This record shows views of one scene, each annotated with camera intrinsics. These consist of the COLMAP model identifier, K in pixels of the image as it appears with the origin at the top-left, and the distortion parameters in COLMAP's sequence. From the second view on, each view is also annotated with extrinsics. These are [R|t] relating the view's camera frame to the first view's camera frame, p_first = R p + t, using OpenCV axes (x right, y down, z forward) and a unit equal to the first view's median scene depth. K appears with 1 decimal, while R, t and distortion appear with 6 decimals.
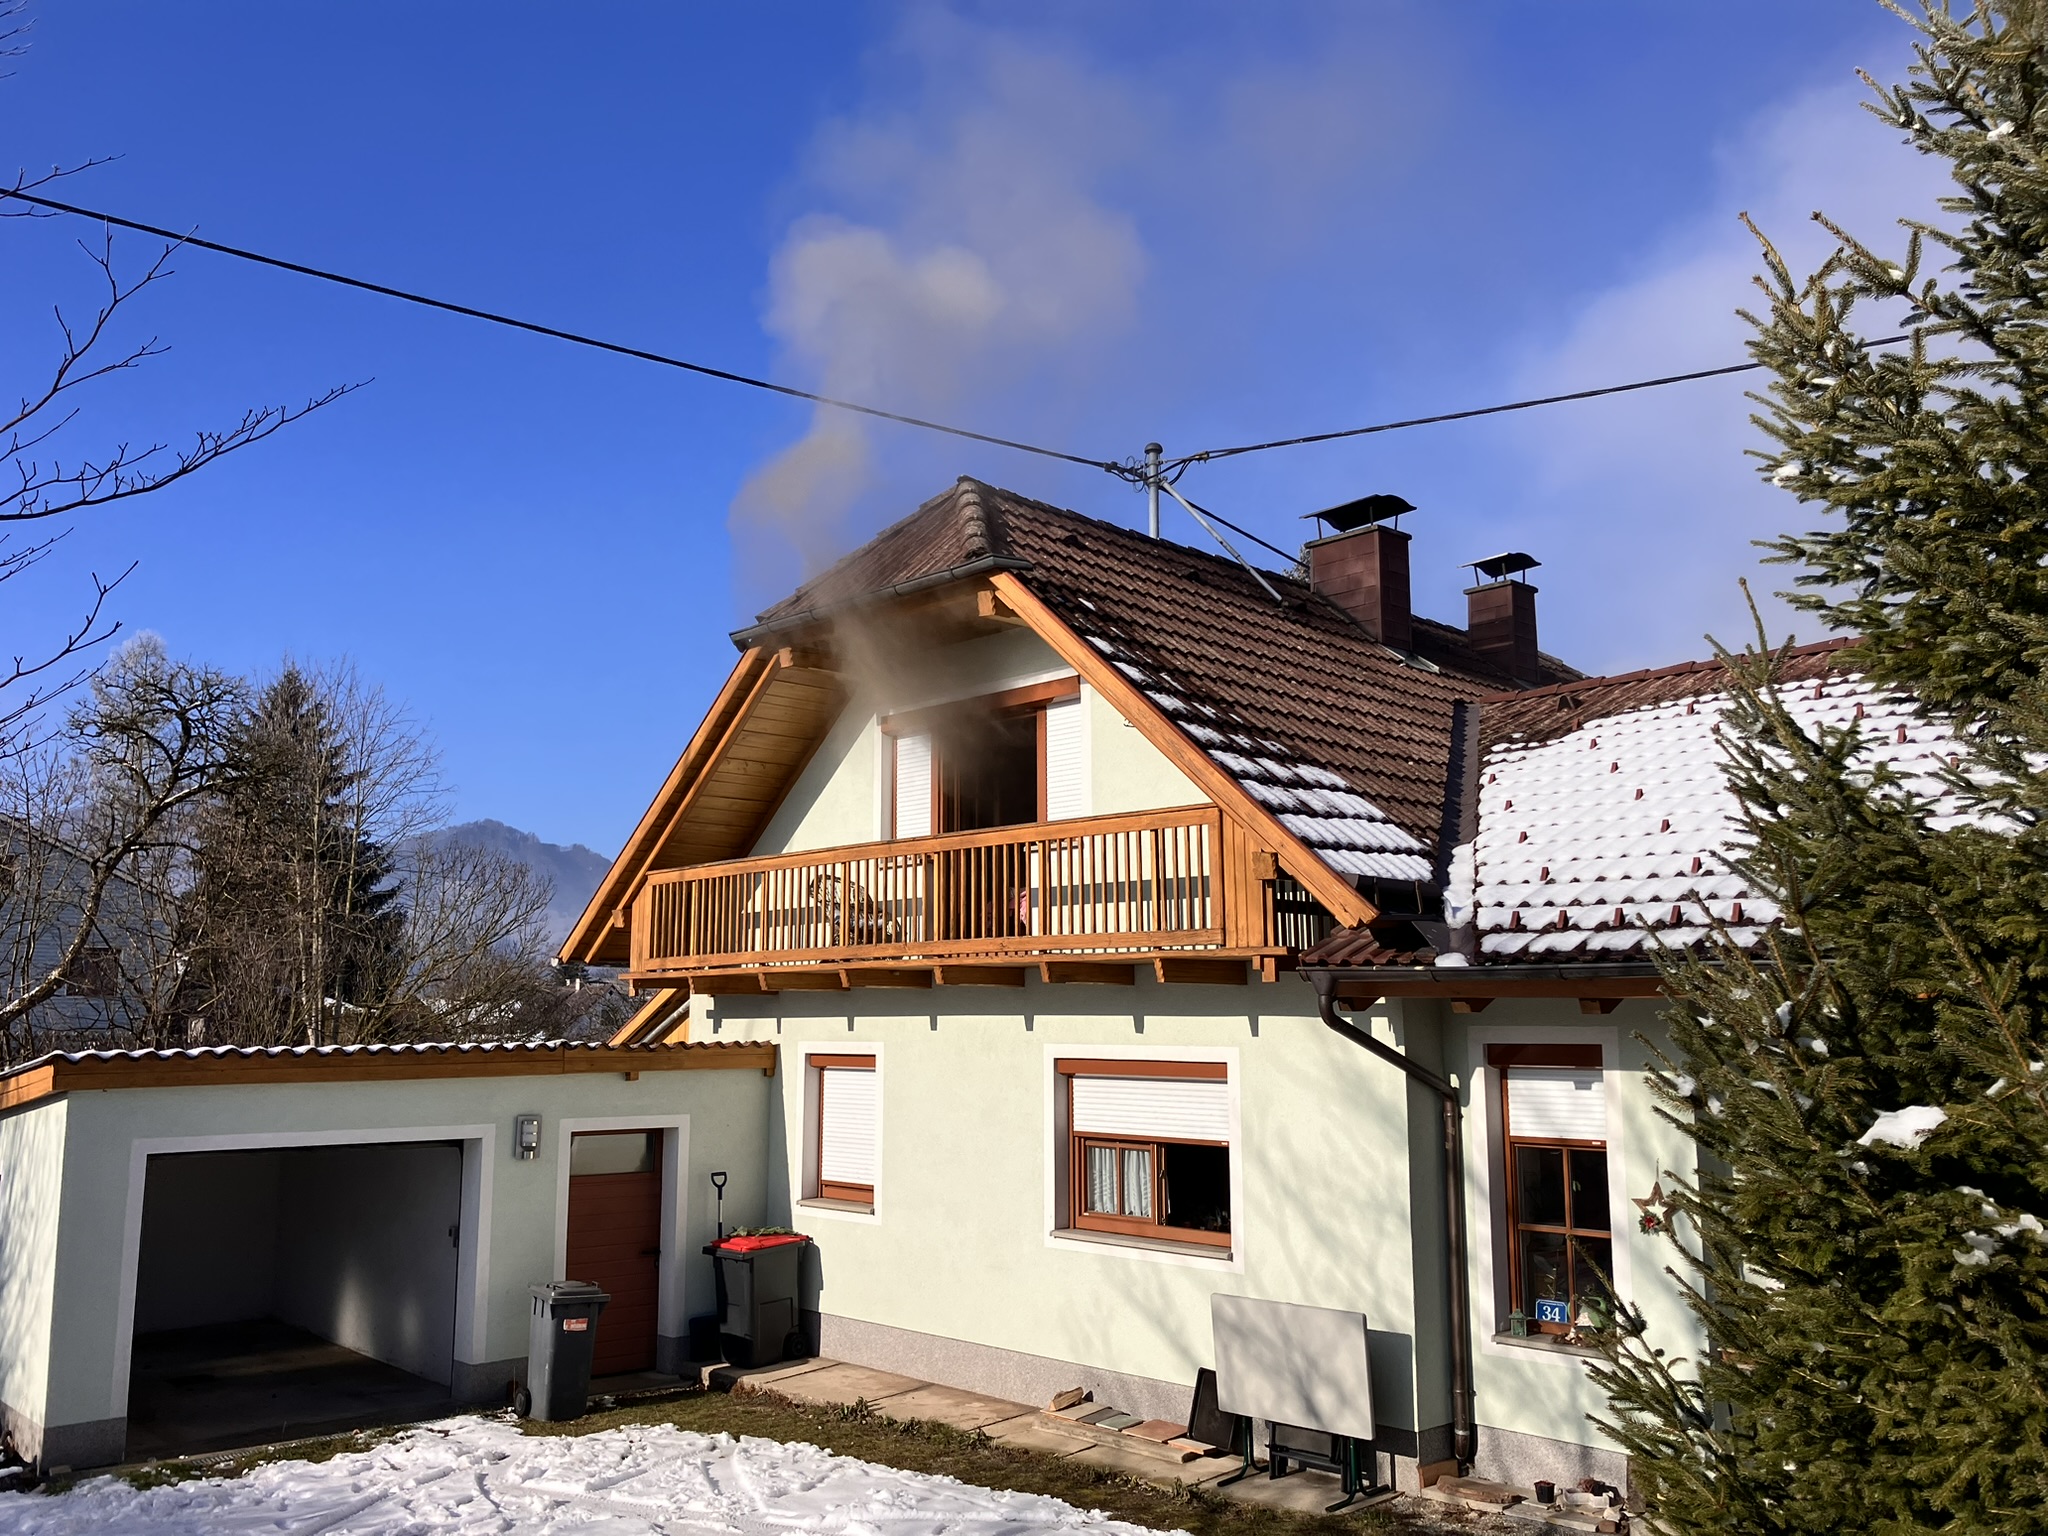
lens RADIAL K [[1609.2, 0, 1024.0], [0, 1609.2, 768.0], [0, 0, 1]] dist [0.004658, -0.032826]
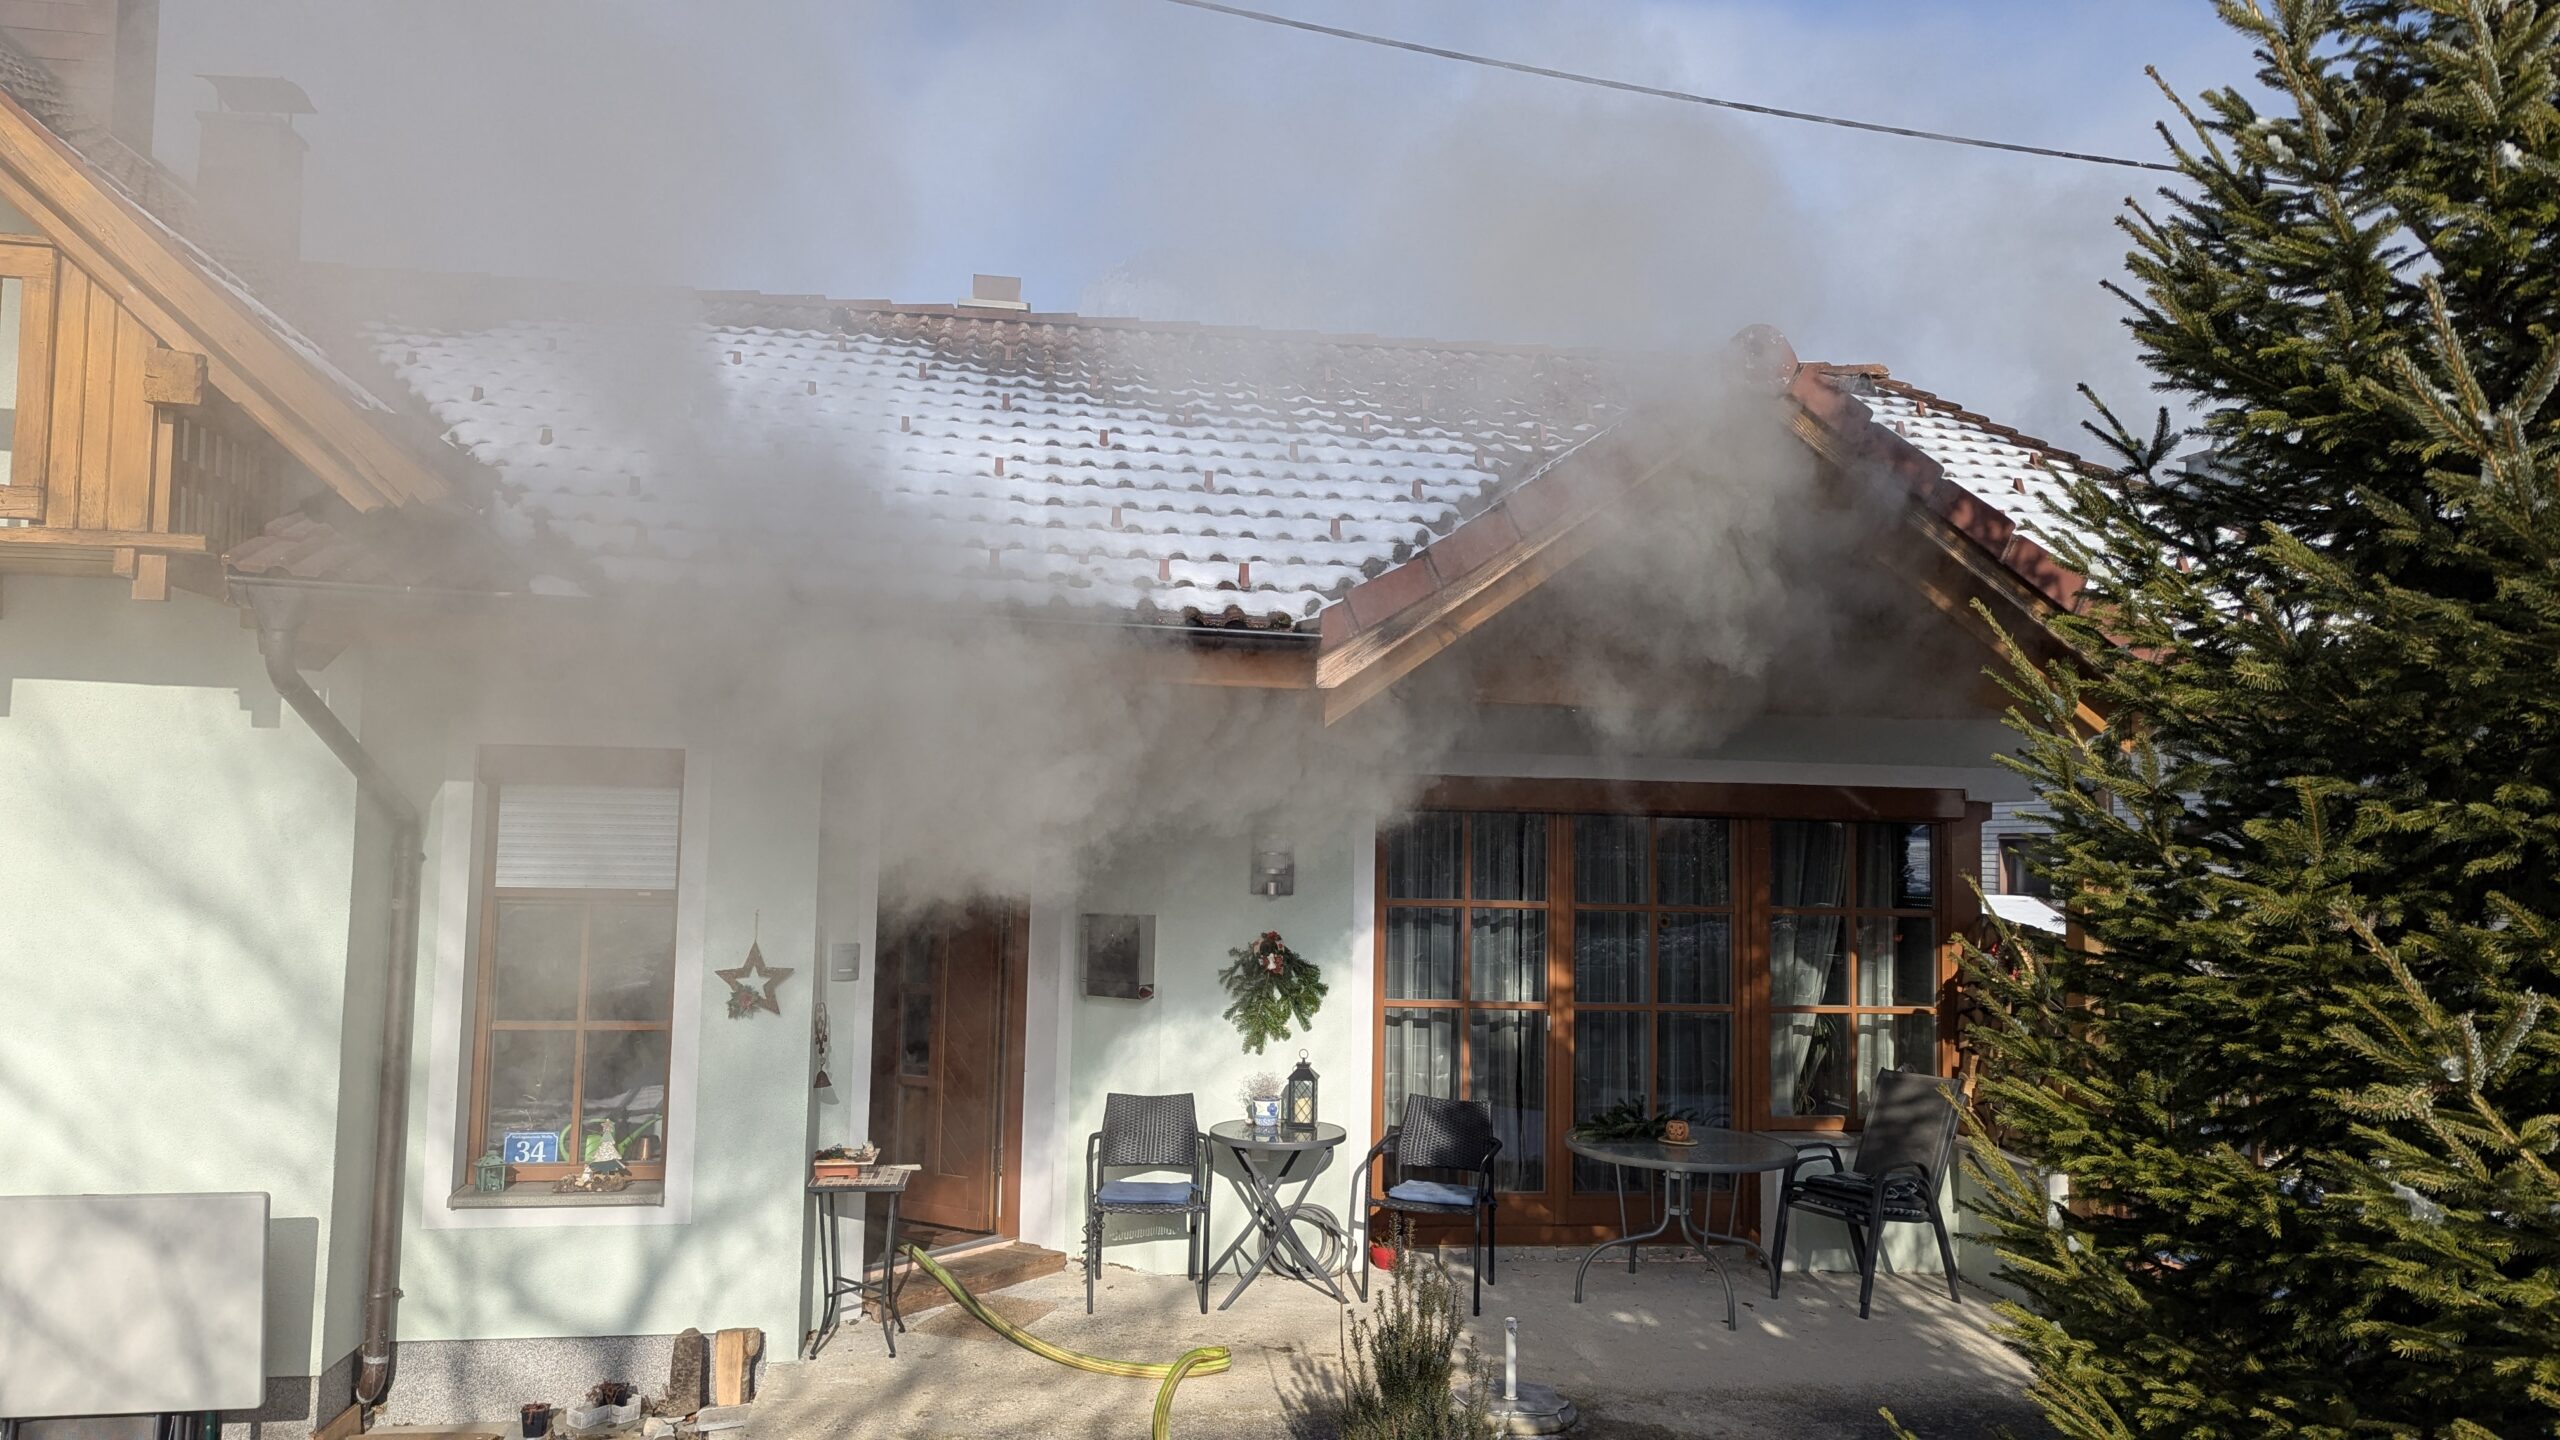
lens RADIAL K [[1792.5, 0, 1265.4], [0, 1792.5, 718.6], [0, 0, 1]] dist [0.068279, -0.062937]
pose [[0.592251, 0.064741, 0.803148, -0.104824], [-0.146997, 0.988721, 0.028698, 0.098704], [-0.792231, -0.135057, 0.595087, 0.345185]]
